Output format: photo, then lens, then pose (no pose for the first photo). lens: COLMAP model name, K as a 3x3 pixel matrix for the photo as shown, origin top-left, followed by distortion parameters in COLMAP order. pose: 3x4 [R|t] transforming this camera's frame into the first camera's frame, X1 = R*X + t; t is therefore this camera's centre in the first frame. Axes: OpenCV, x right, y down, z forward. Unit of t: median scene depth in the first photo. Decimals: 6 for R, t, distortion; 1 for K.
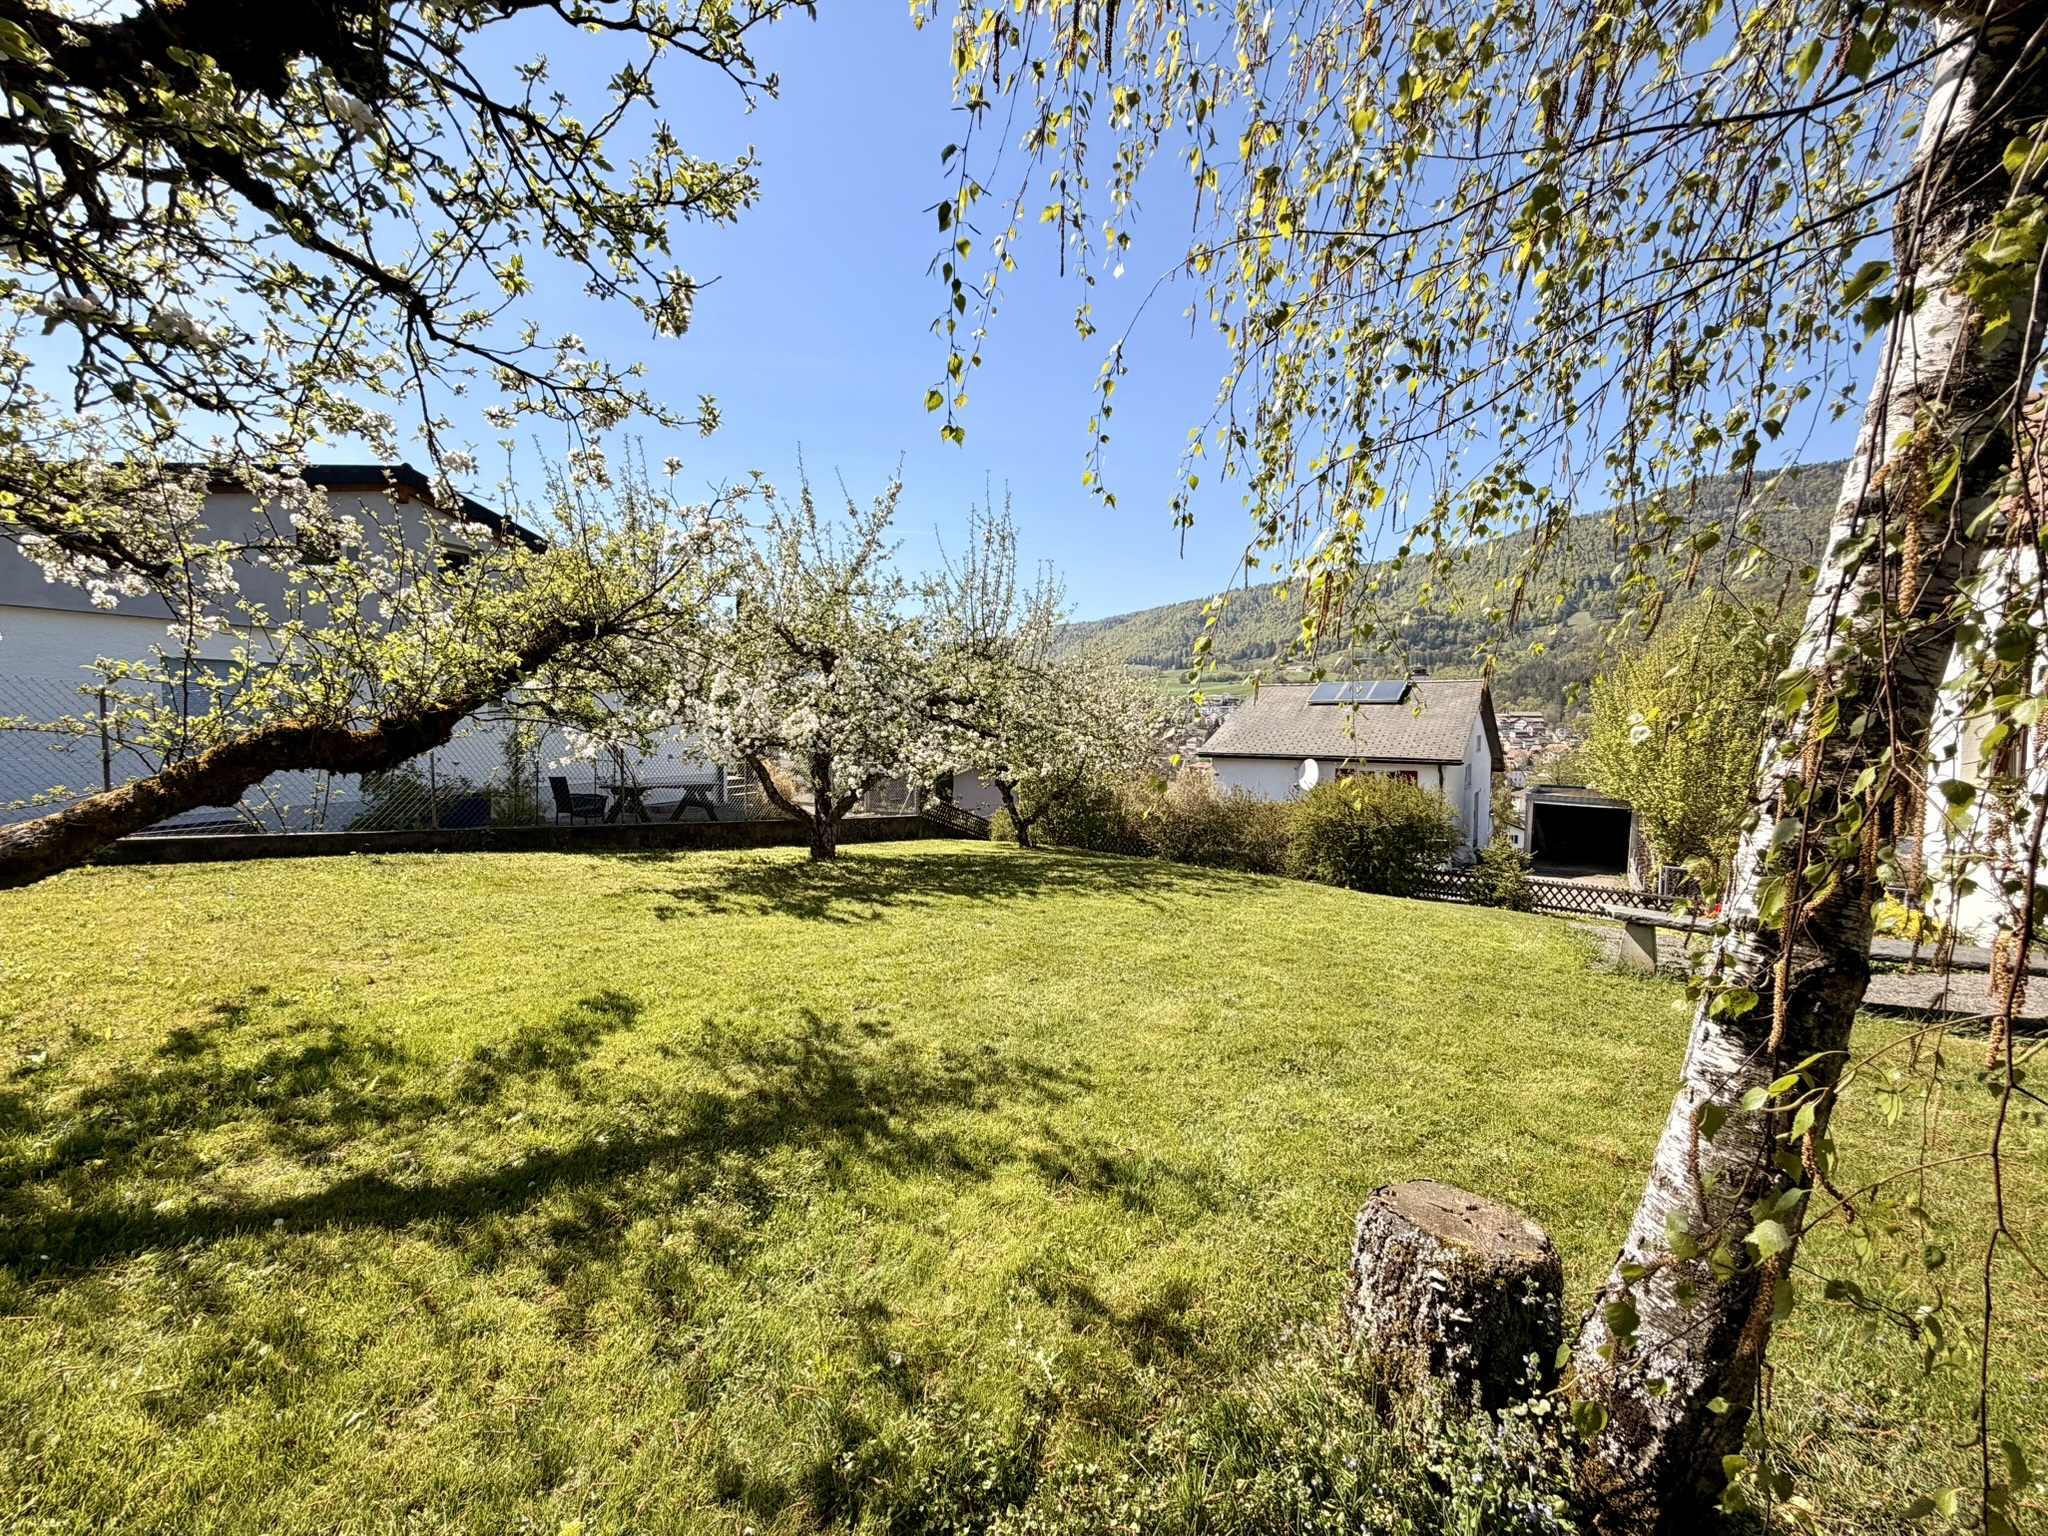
lens RADIAL K [[814.6, 0, 1019.2], [0, 814.6, 764.4], [0, 0, 1]] dist [-0.002441, 0.000574]
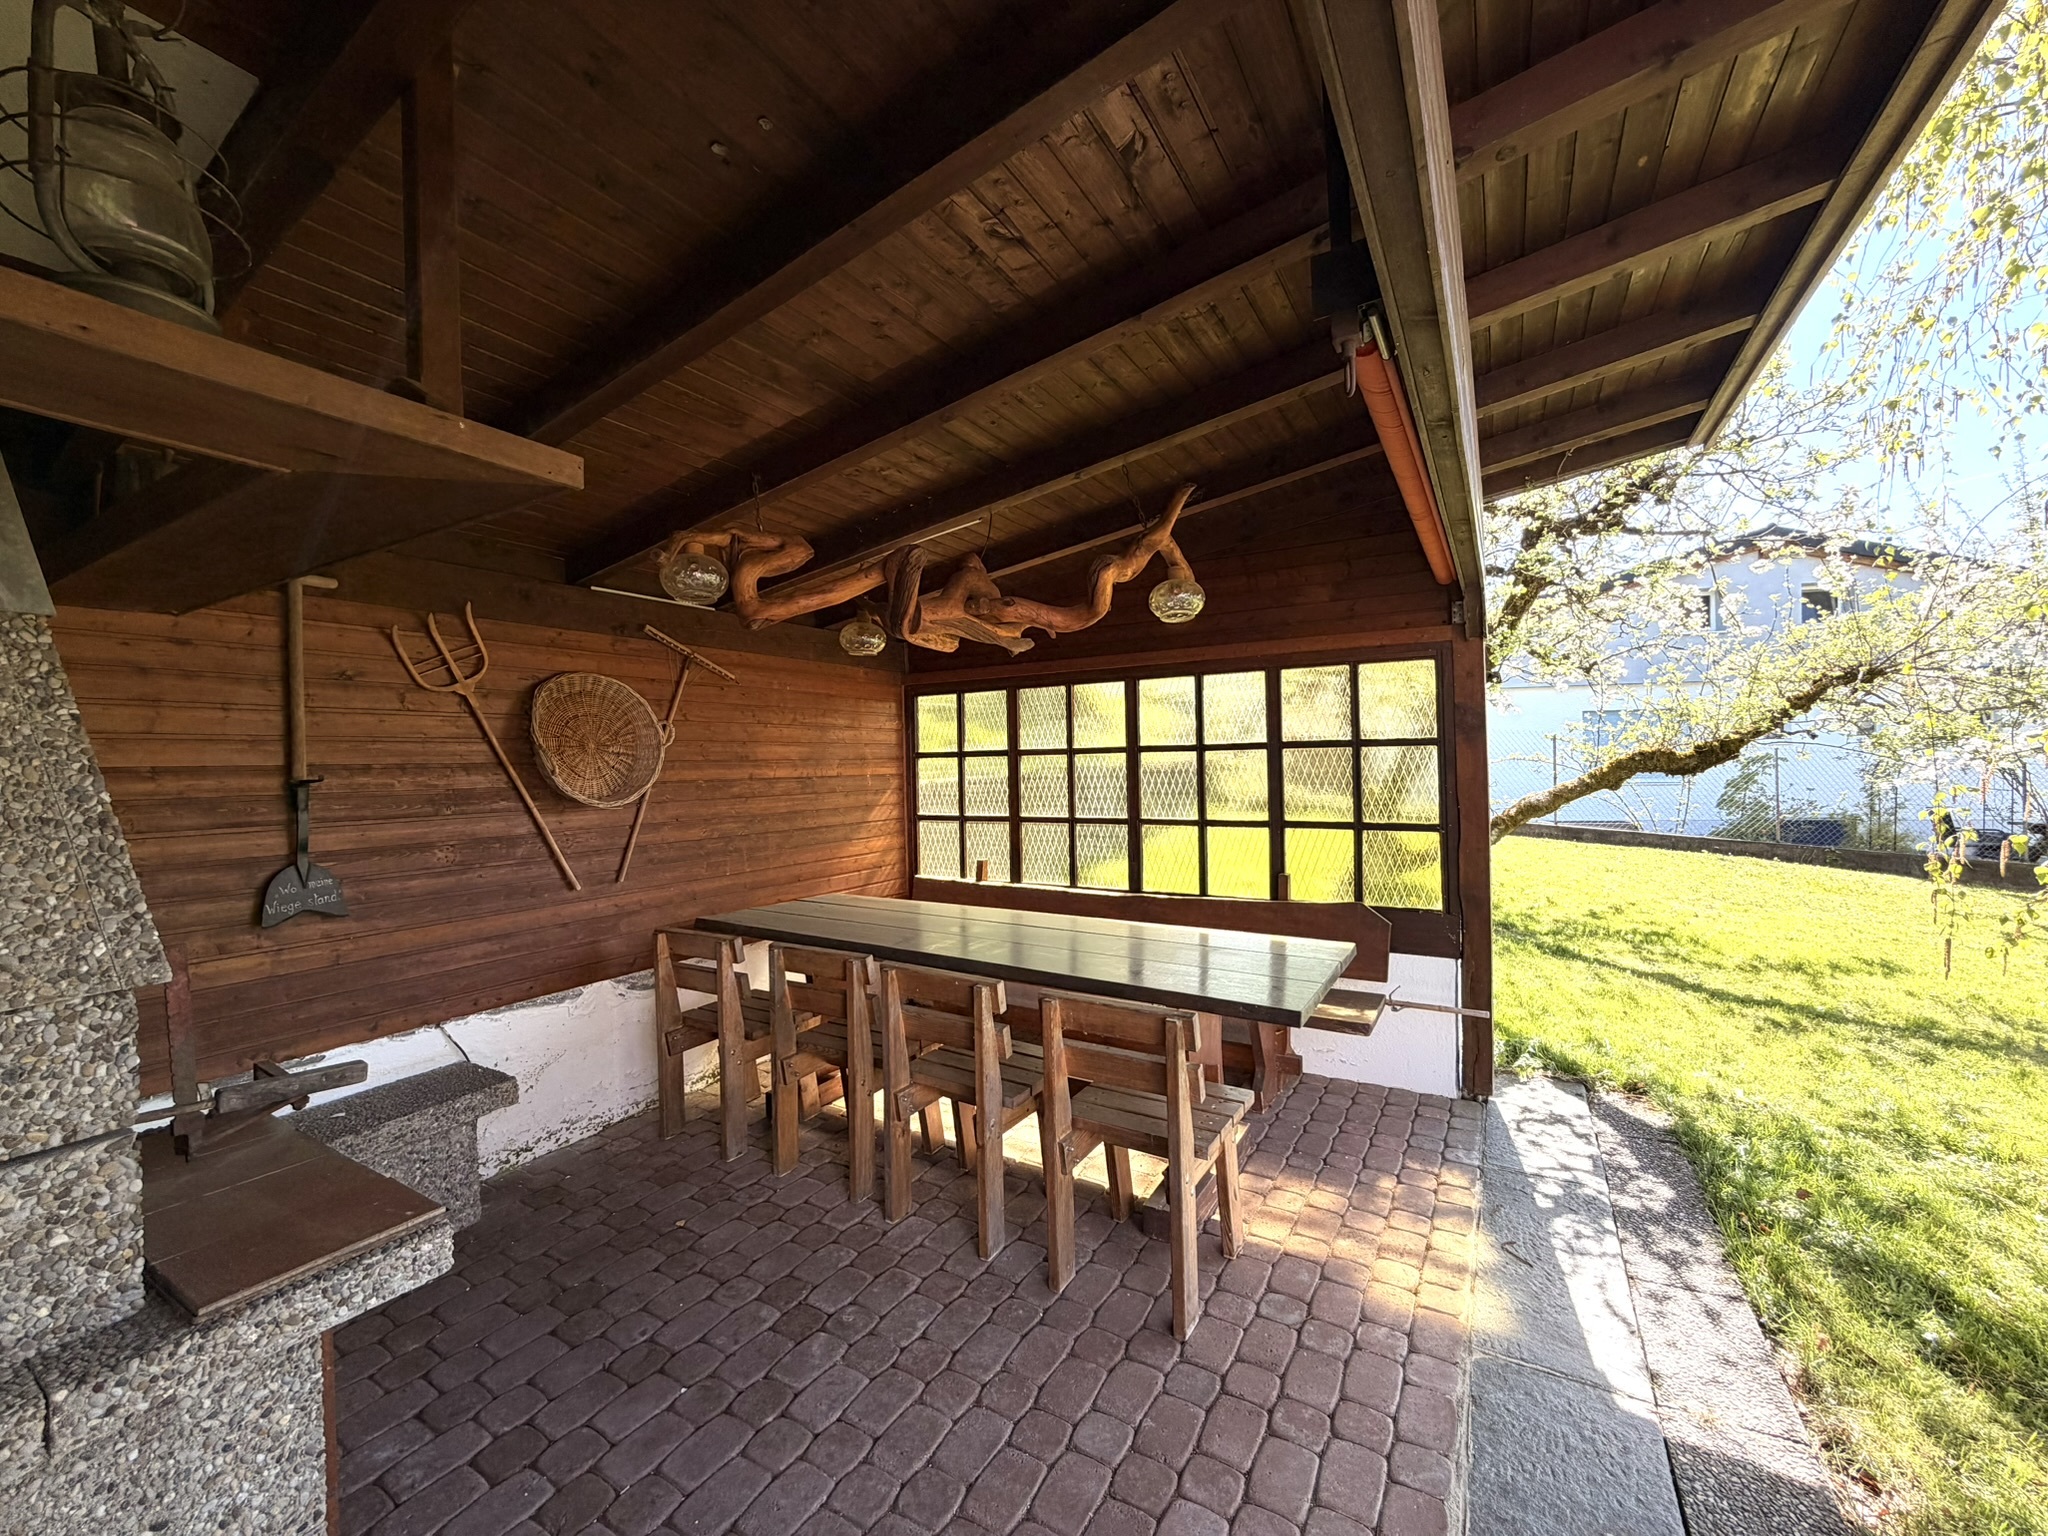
lens RADIAL K [[814.6, 0, 1019.2], [0, 814.6, 764.4], [0, 0, 1]] dist [-0.002441, 0.000574]
pose [[0.158629, -0.010386, -0.987284, 0.677558], [-0.035257, 0.999247, -0.016177, 0.062247], [0.986709, 0.037374, 0.158143, -0.675751]]
